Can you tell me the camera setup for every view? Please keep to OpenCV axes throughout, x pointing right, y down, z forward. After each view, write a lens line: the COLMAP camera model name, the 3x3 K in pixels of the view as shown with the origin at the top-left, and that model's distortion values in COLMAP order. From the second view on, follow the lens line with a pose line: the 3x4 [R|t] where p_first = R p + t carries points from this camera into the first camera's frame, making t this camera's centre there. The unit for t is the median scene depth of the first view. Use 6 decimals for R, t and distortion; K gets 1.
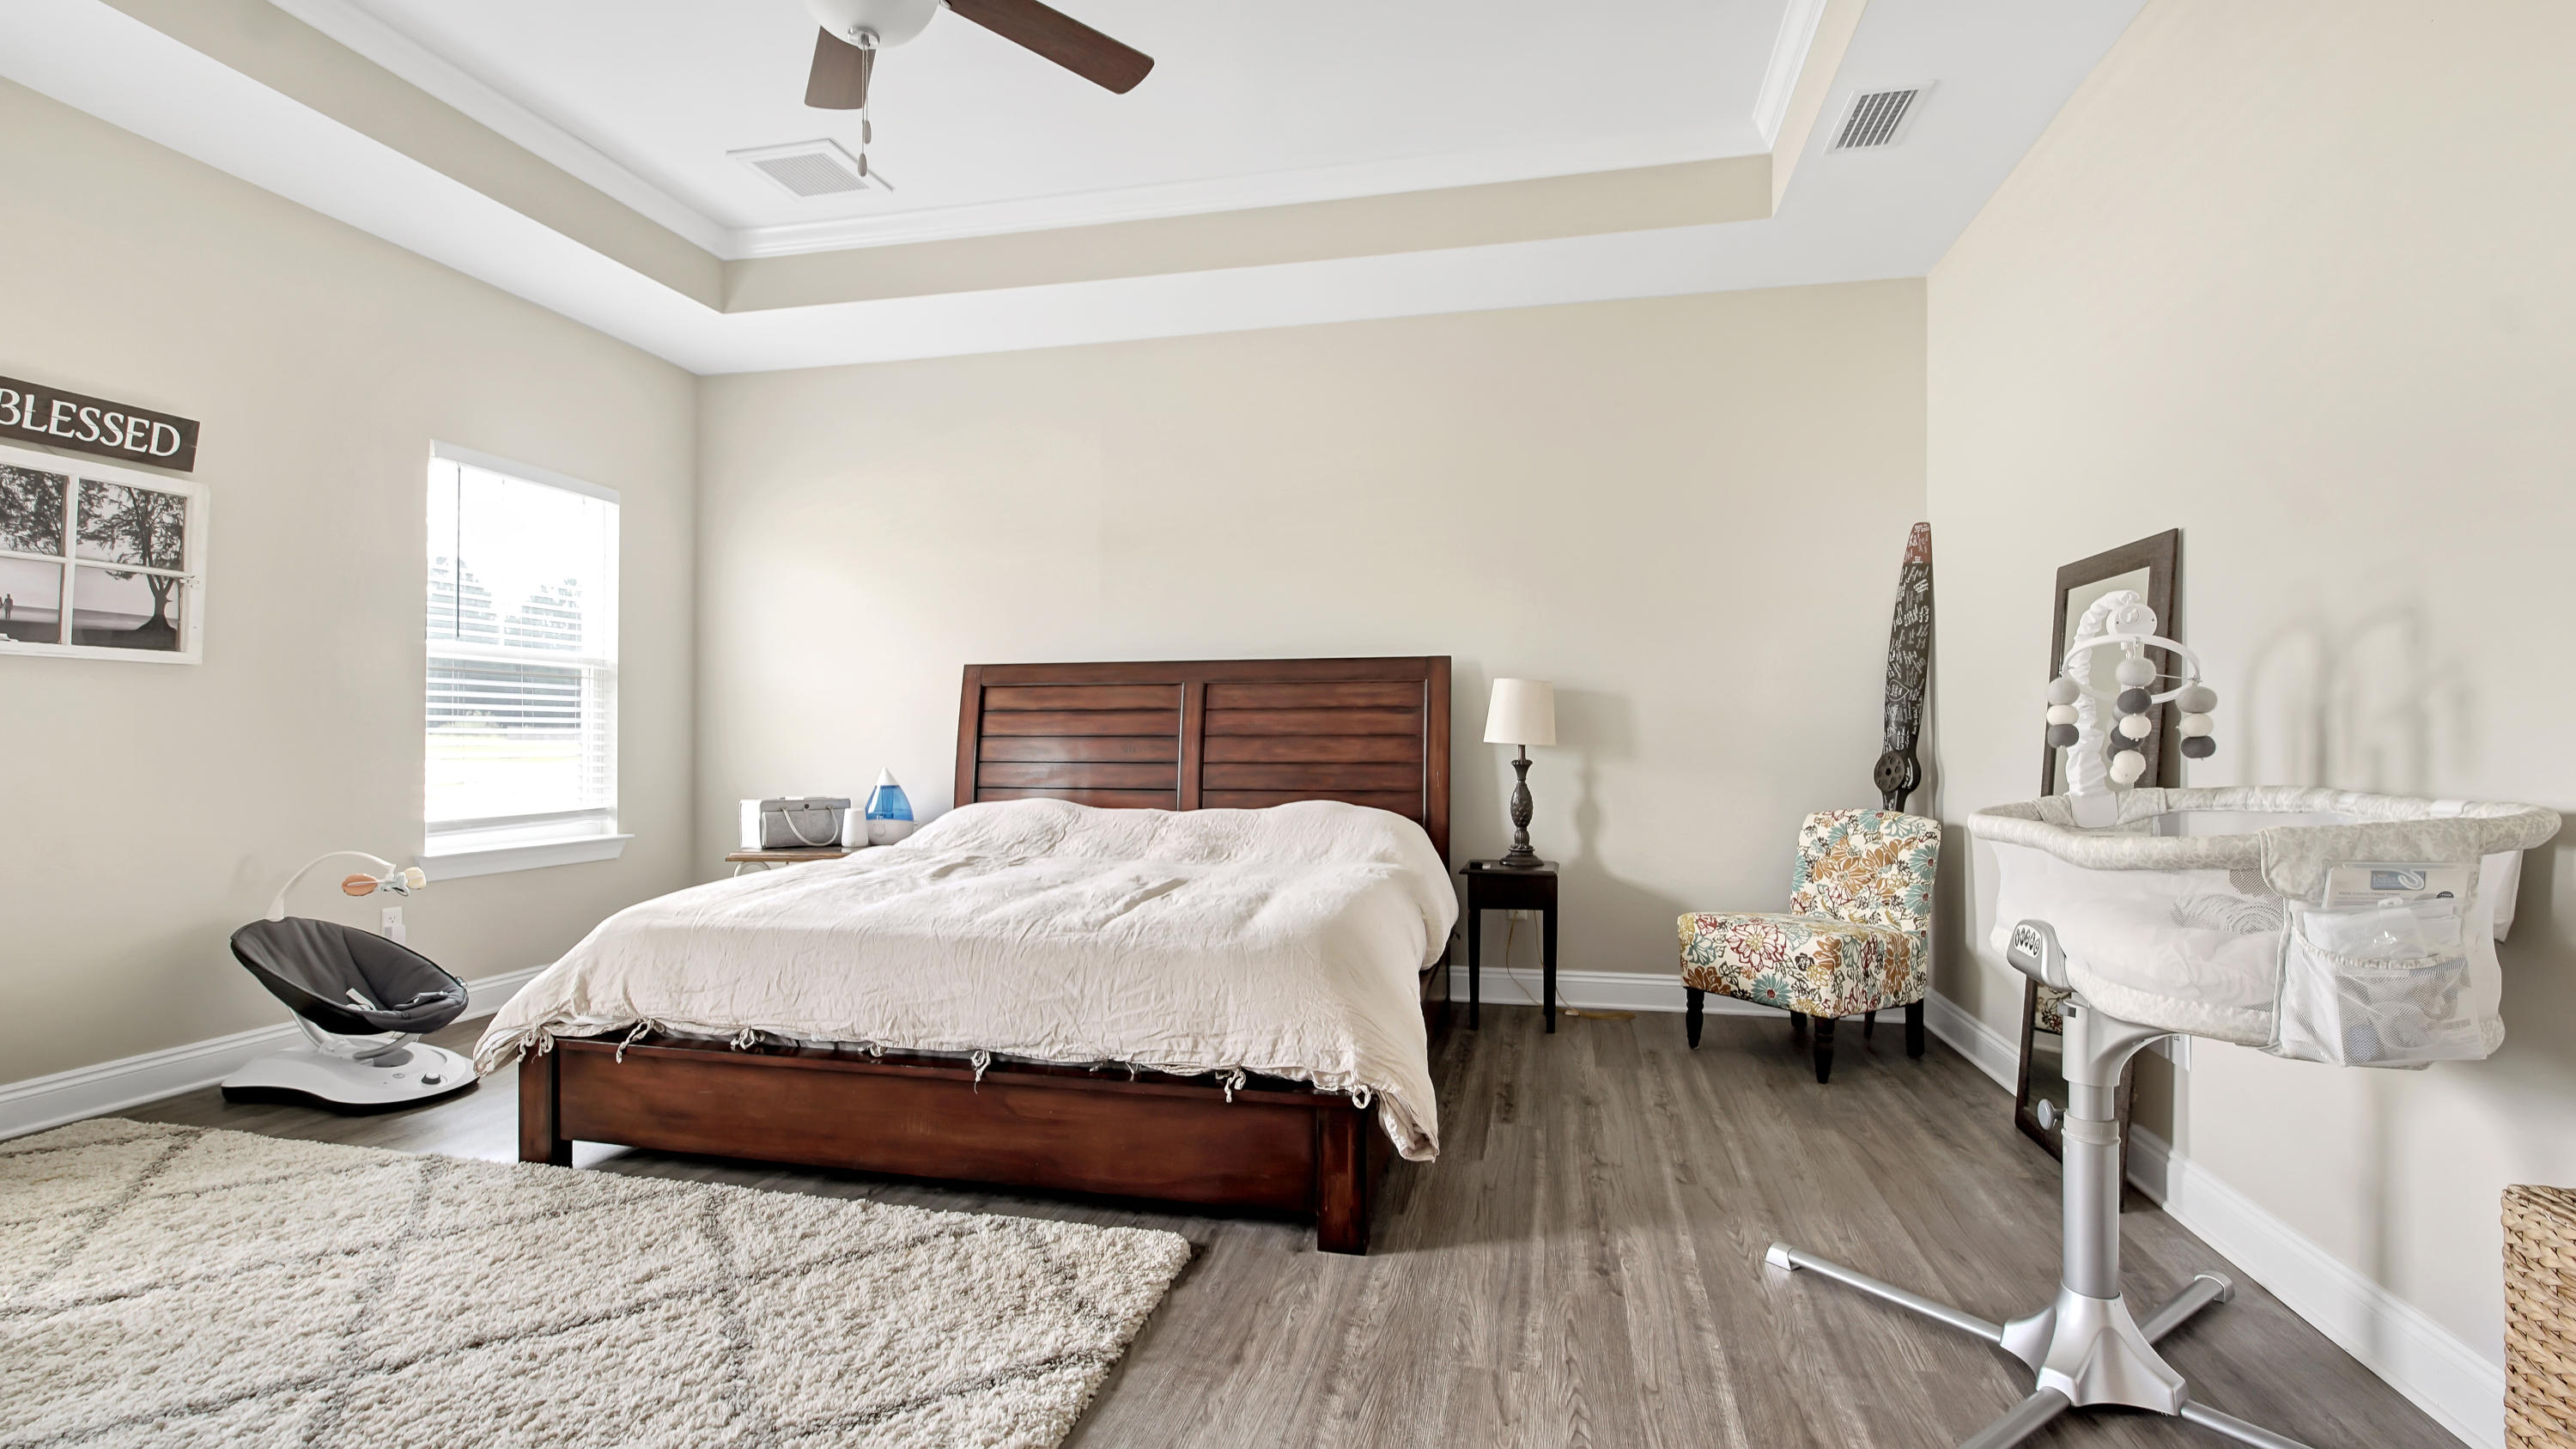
lens RADIAL K [[1151.9, 0, 1250.5], [0, 1151.9, 730.1], [0, 0, 1]] dist [-0.017126, 0.004992]
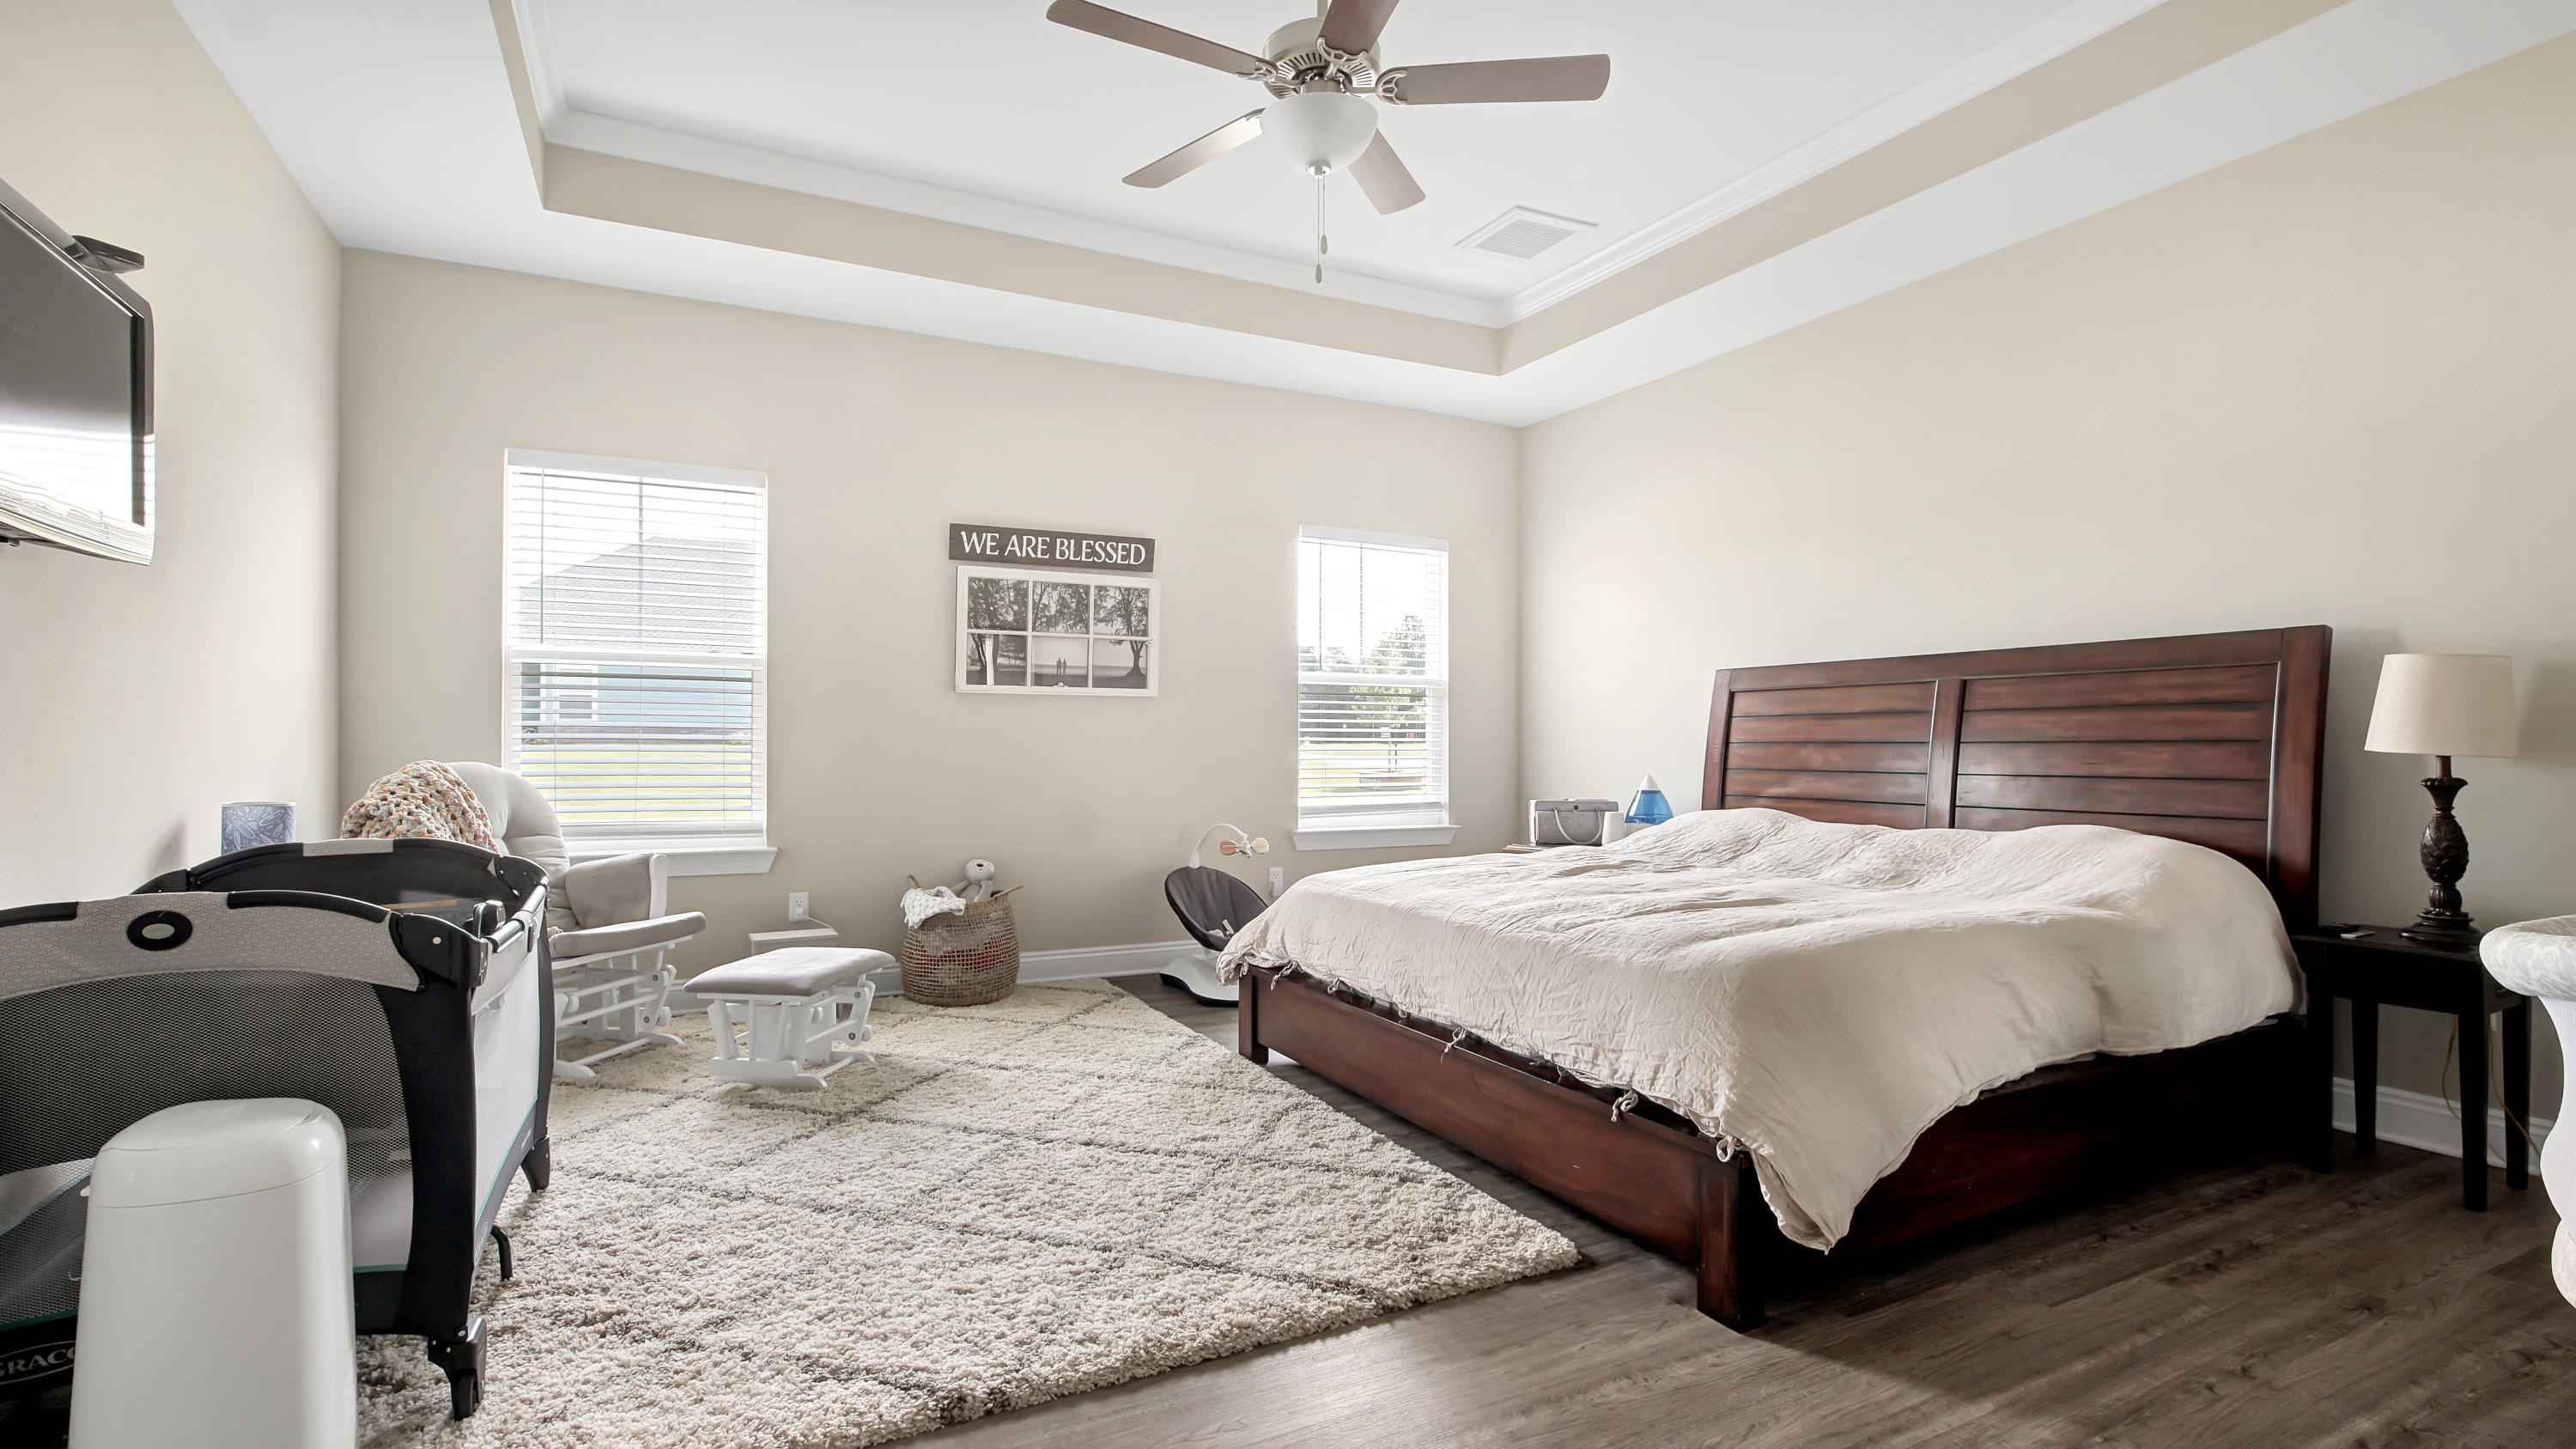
lens RADIAL K [[1151.9, 0, 1283.2], [0, 1151.9, 735.7], [0, 0, 1]] dist [-0.017126, 0.004992]
pose [[0.653817, -0.005883, -0.756630, 0.446873], [0.004302, 0.999983, -0.004057, 0.002804], [0.756640, -0.000602, 0.653831, 0.136746]]
